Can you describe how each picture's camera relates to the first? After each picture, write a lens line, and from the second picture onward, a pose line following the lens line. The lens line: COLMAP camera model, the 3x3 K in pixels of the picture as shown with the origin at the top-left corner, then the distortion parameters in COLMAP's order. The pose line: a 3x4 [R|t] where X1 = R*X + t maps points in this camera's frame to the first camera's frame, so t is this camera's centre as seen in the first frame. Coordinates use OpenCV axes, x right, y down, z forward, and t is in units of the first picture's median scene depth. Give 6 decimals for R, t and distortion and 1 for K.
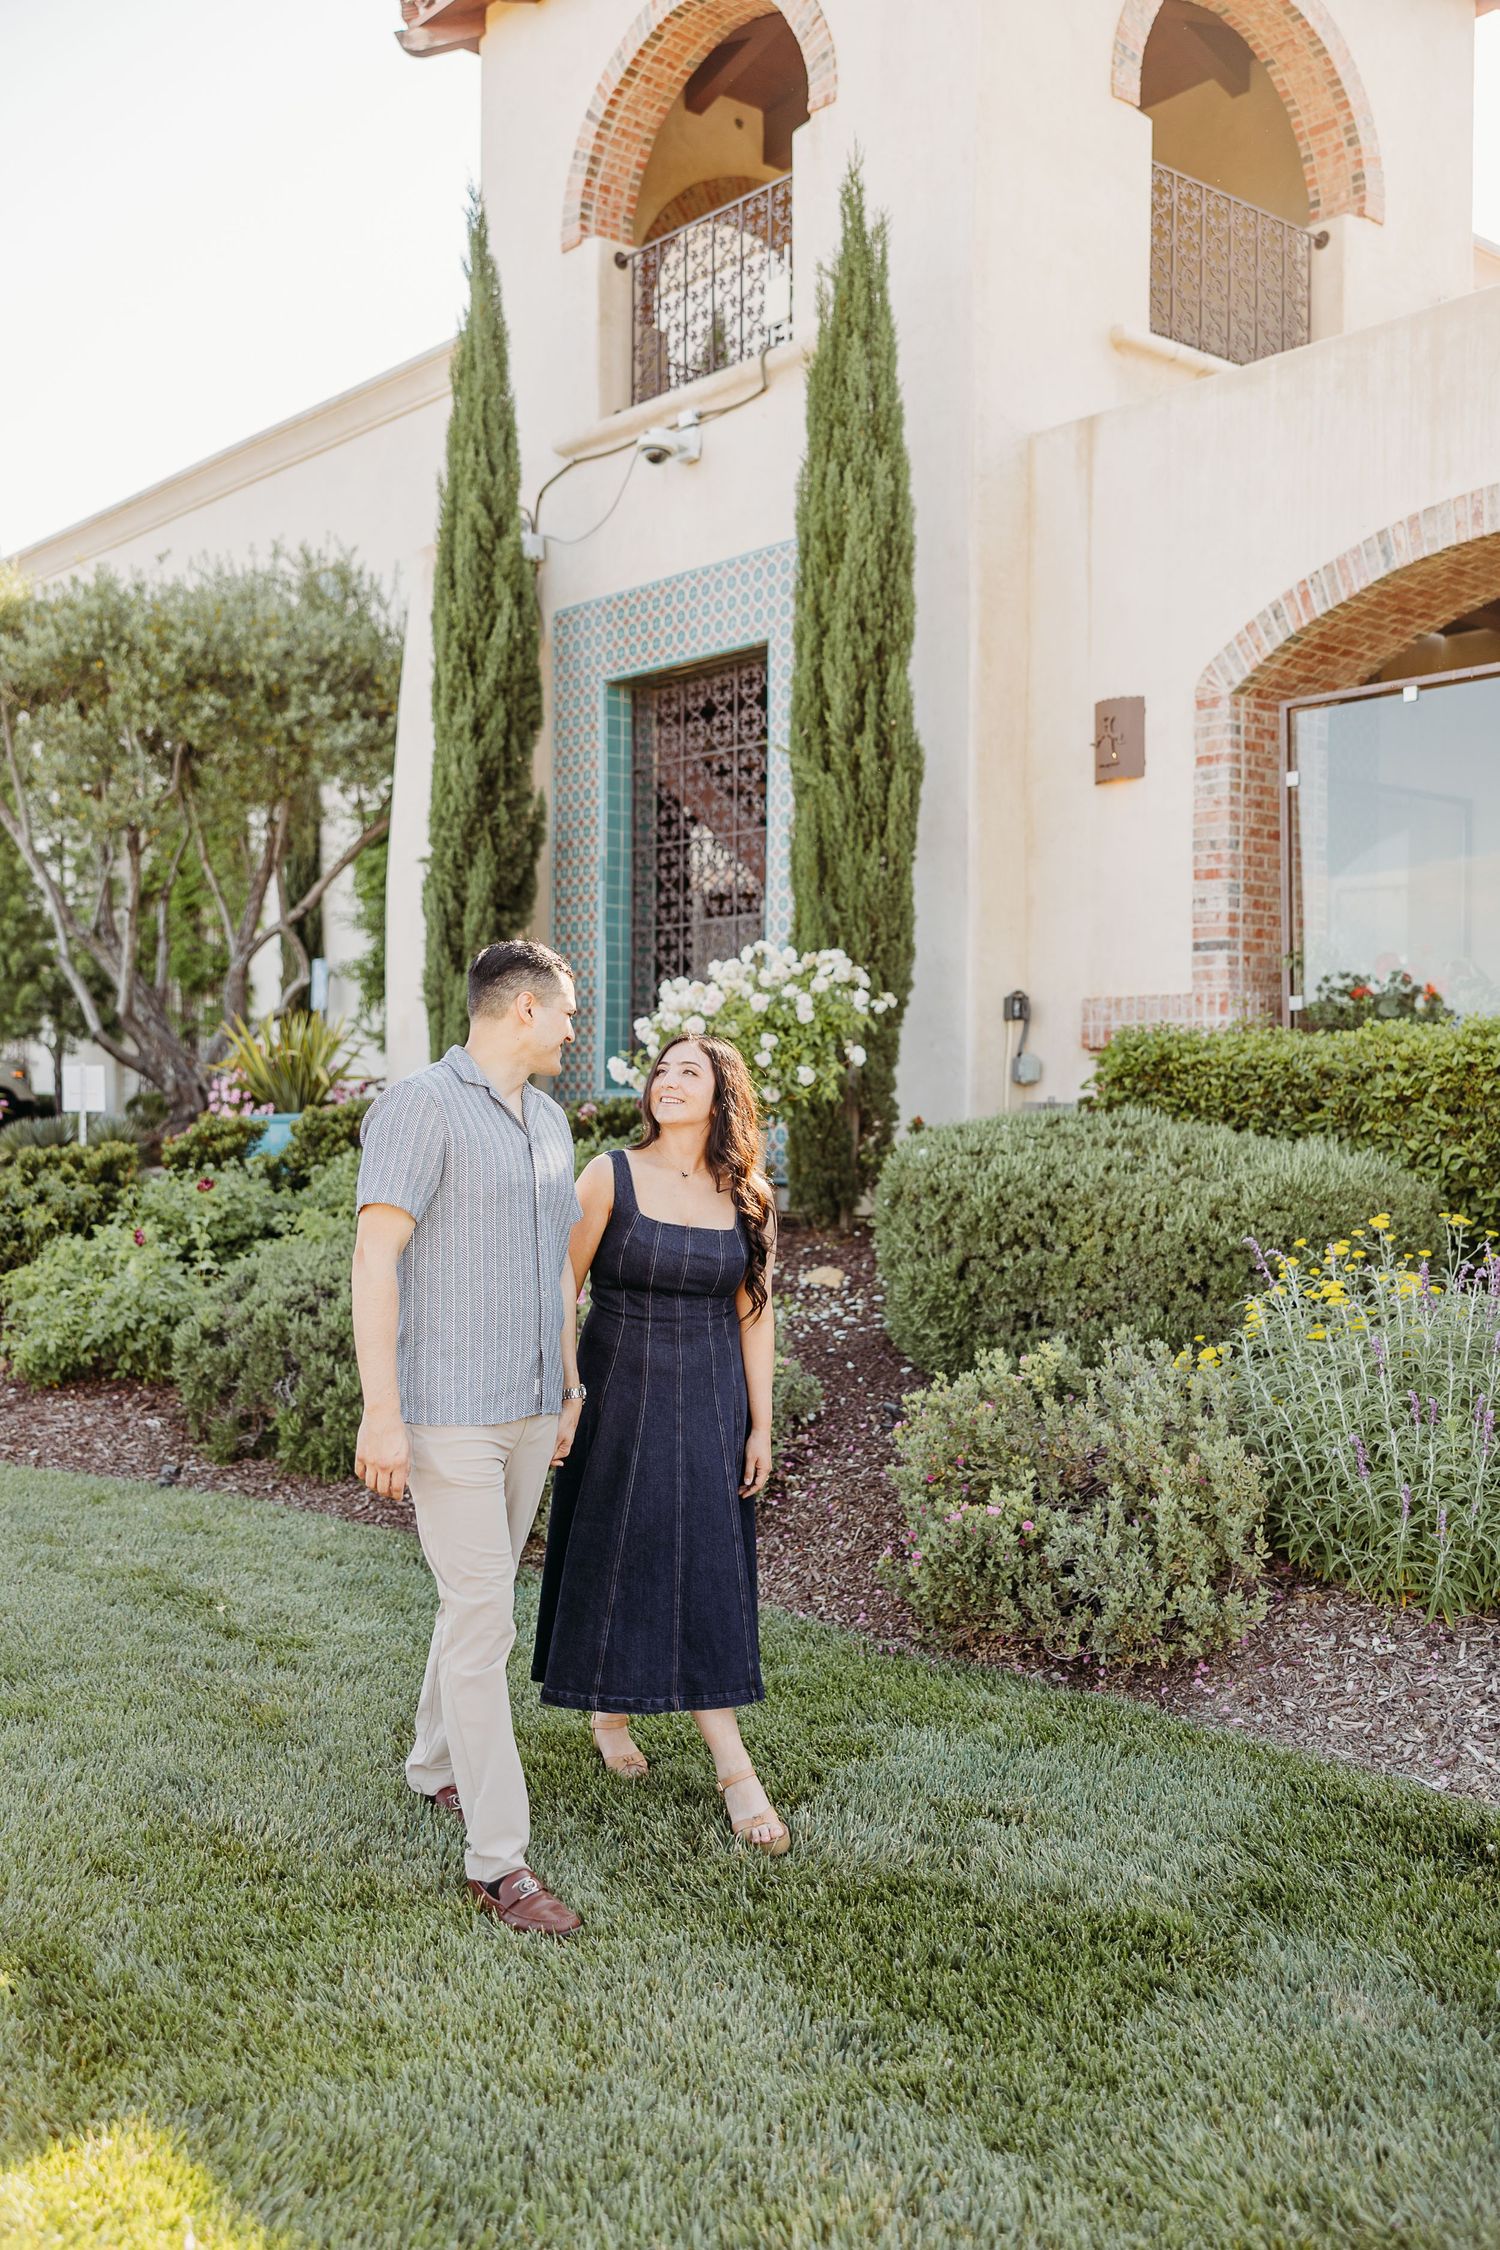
lens RADIAL K [[2199.8, 0, 746.4], [0, 2199.8, 1121.4], [0, 0, 1]] dist [0.012308, 0.000000]
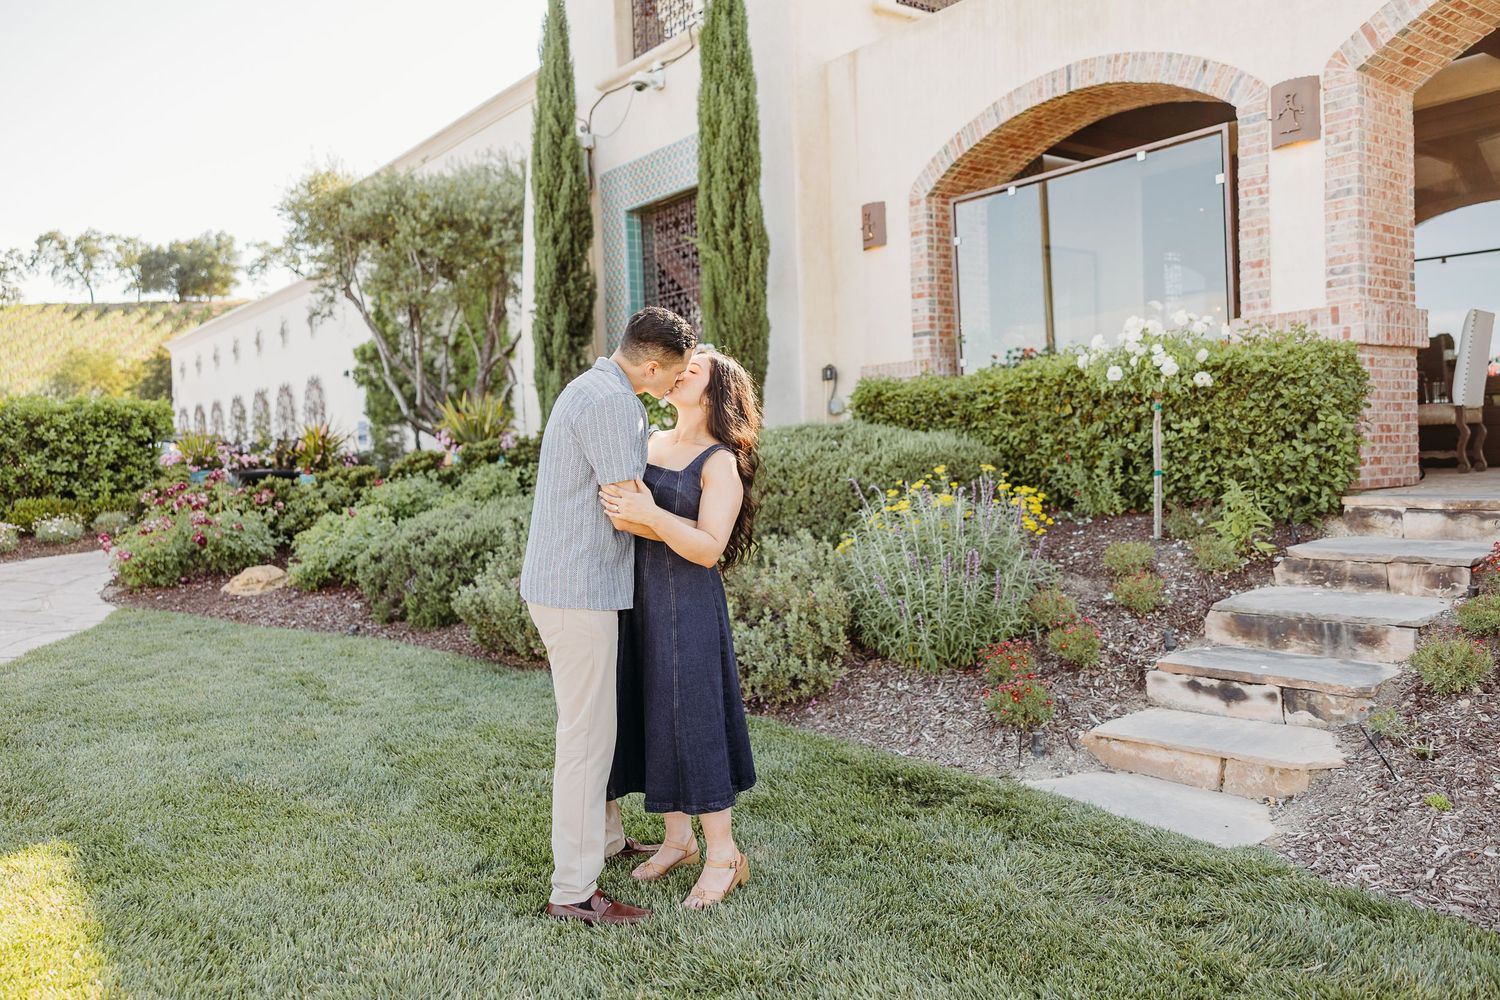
lens RADIAL K [[1186.7, 0, 754.9], [0, 1186.7, 504.3], [0, 0, 1]] dist [0.004303, -0.008432]
pose [[0.997713, -0.038340, -0.055666, 0.117739], [0.040508, 0.998443, 0.038359, 0.018950], [0.054108, -0.040527, 0.997712, -0.012802]]
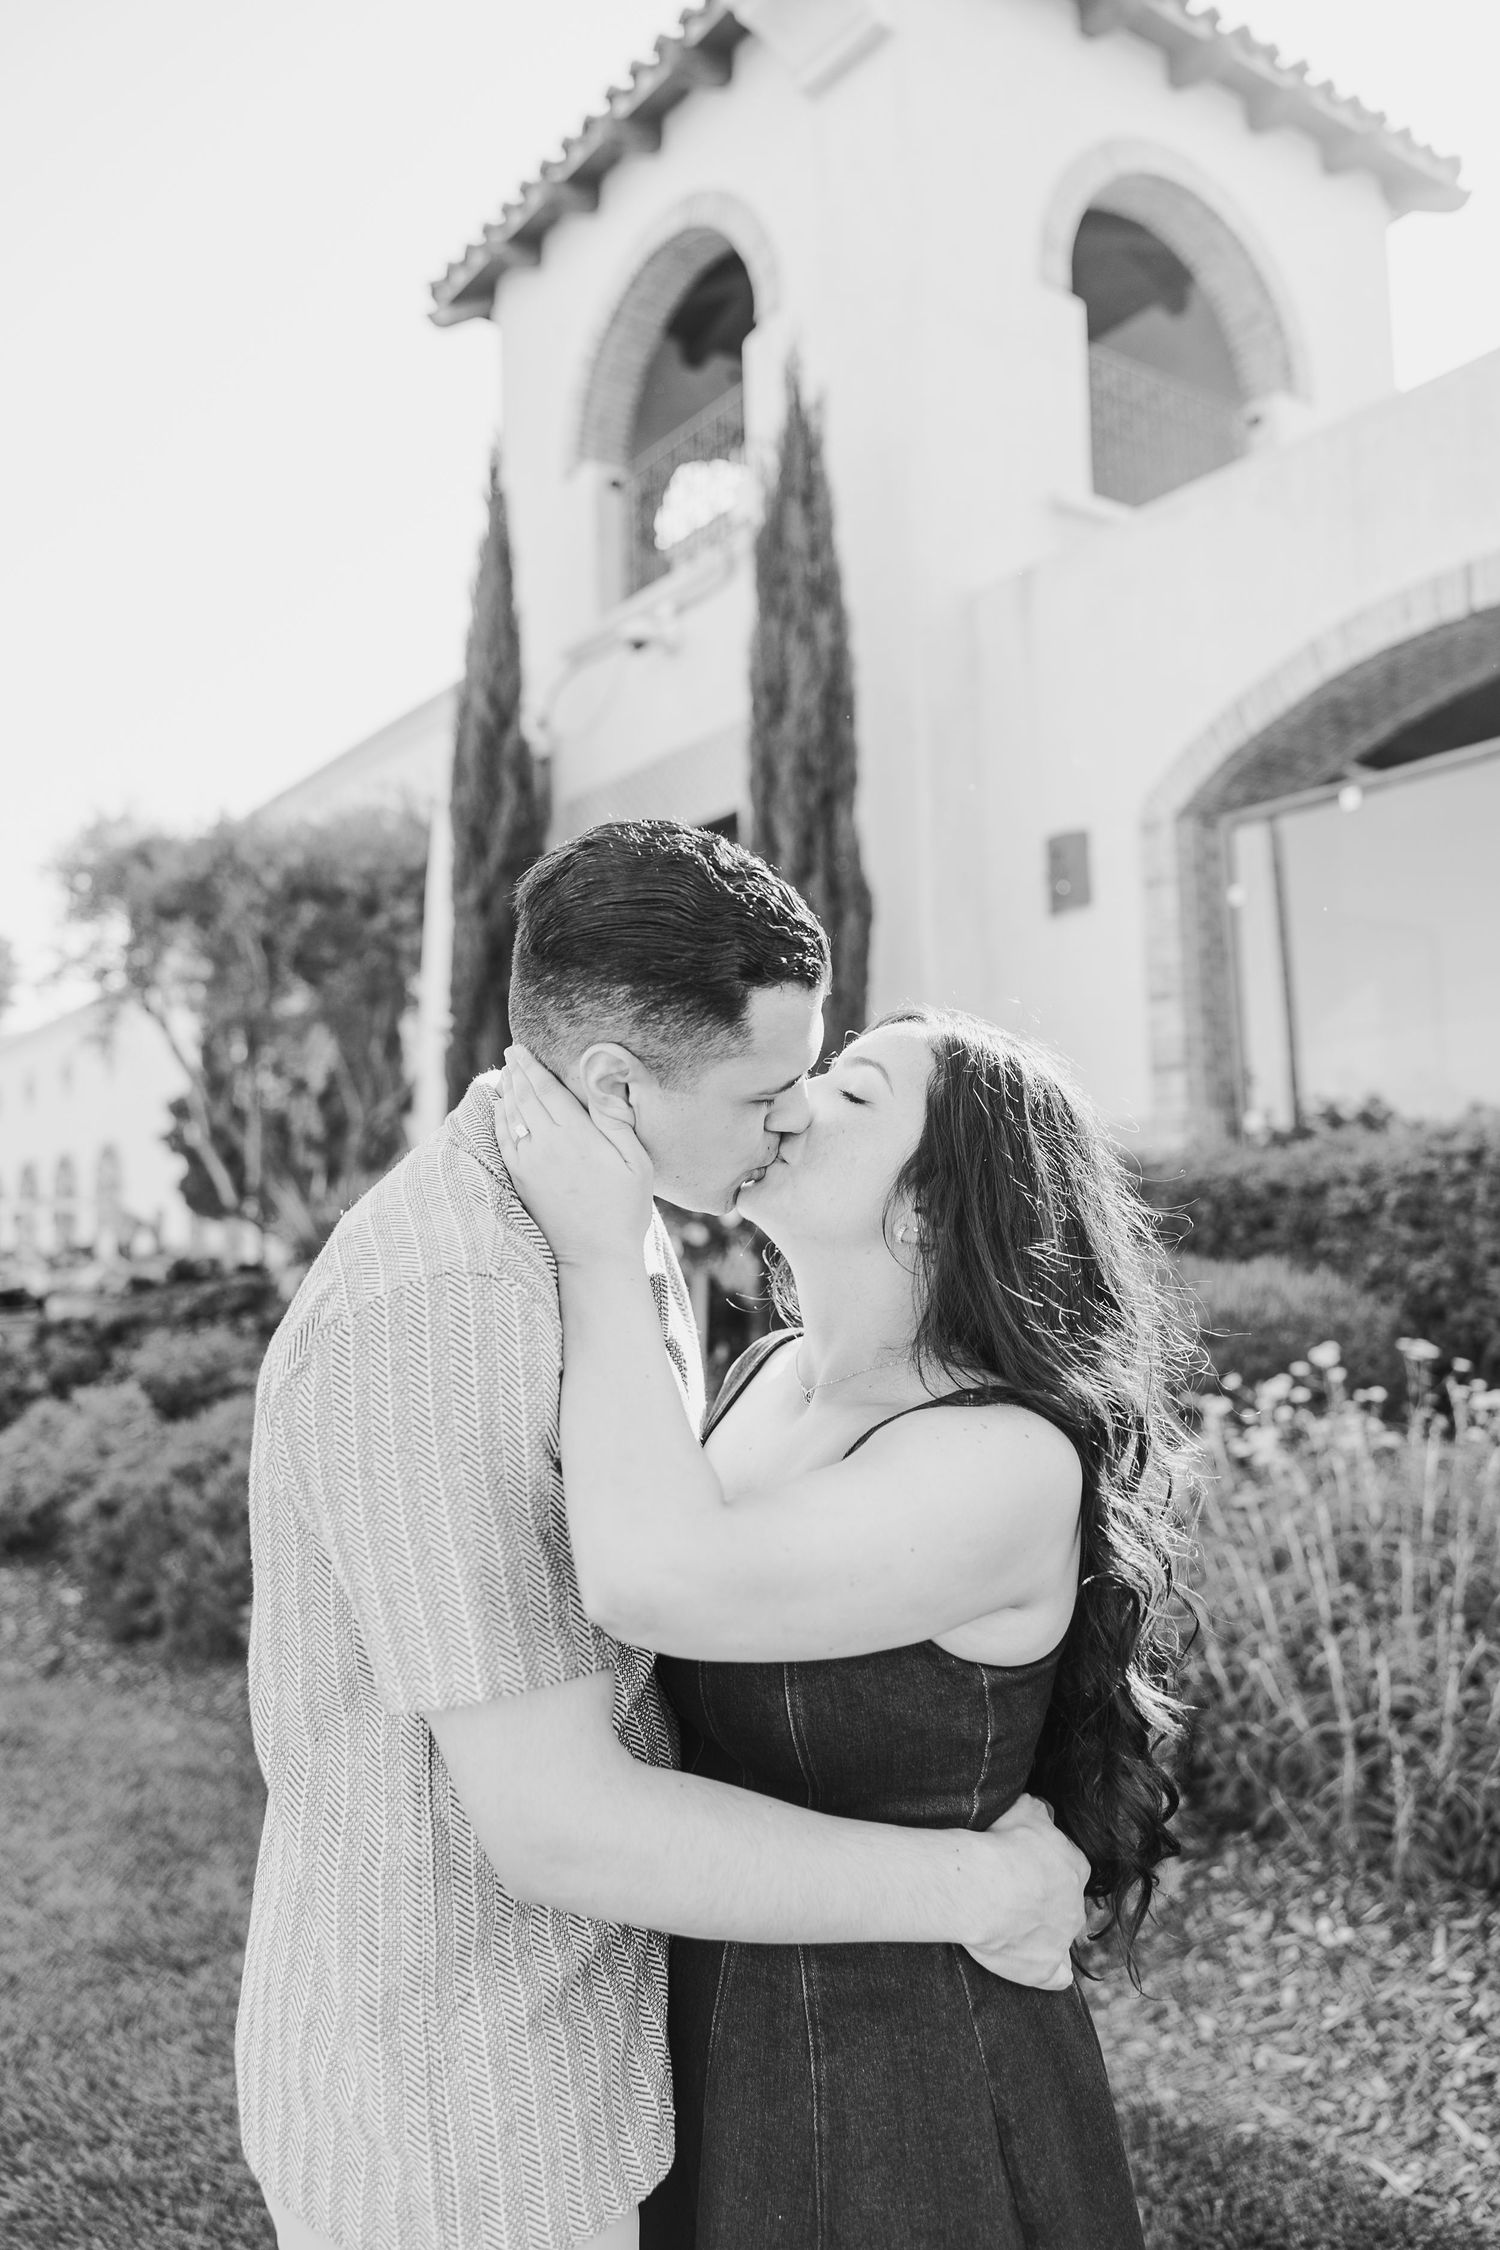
lens RADIAL K [[1780.1, 0, 759.0], [0, 1780.1, 1123.1], [0, 0, 1]] dist [0.004303, -0.008432]
pose [[0.997374, -0.039655, -0.060599, 0.073830], [0.034710, 0.996144, -0.080576, 0.002634], [0.063561, 0.078261, 0.994905, 0.188773]]
